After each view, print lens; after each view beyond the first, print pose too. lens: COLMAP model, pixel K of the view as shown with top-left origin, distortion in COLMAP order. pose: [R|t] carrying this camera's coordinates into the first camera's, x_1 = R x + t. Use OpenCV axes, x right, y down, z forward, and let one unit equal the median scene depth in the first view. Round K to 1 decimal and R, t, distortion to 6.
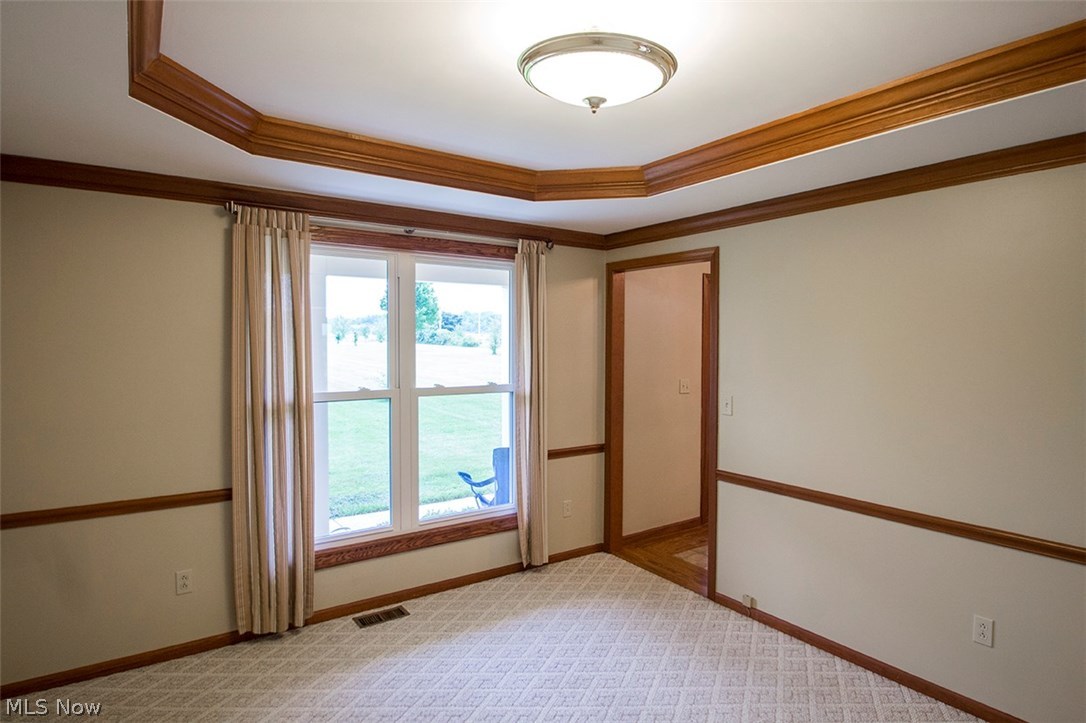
lens RADIAL K [[591.9, 0, 535.6], [0, 591.9, 360.7], [0, 0, 1]] dist [-0.003456, -0.019135]
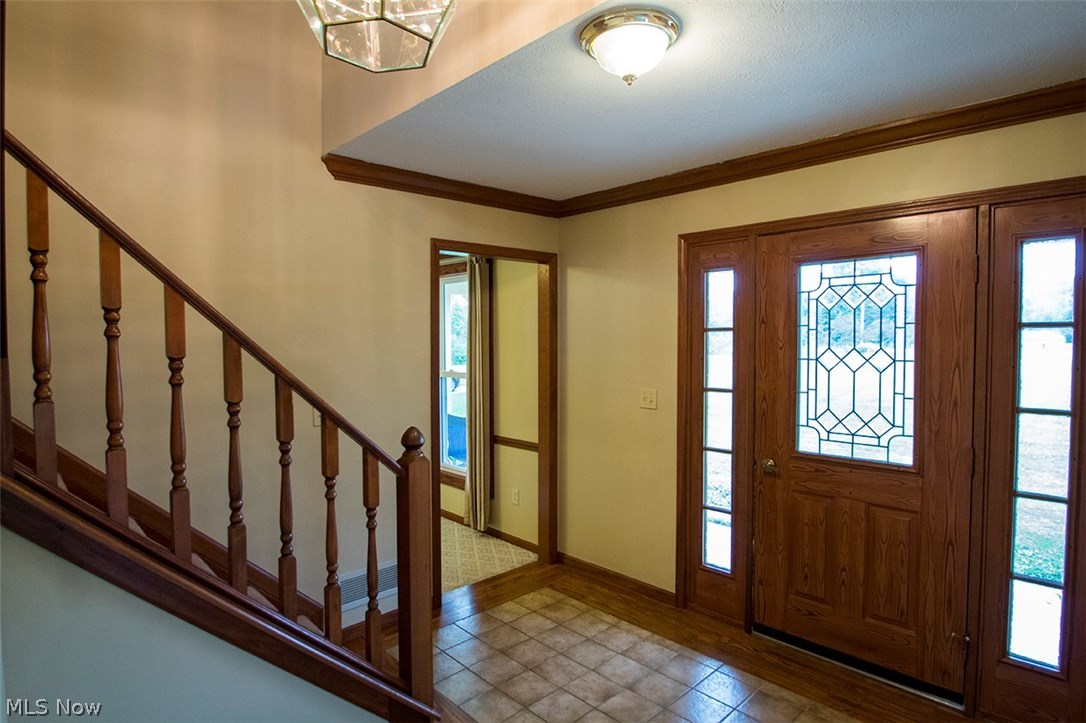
lens RADIAL K [[591.9, 0, 535.6], [0, 591.9, 360.7], [0, 0, 1]] dist [-0.003456, -0.019135]
pose [[0.149236, 0.033230, -0.988243, 1.046684], [-0.029826, 0.999132, 0.029092, -0.022612], [0.988352, 0.025134, 0.150098, 0.833826]]
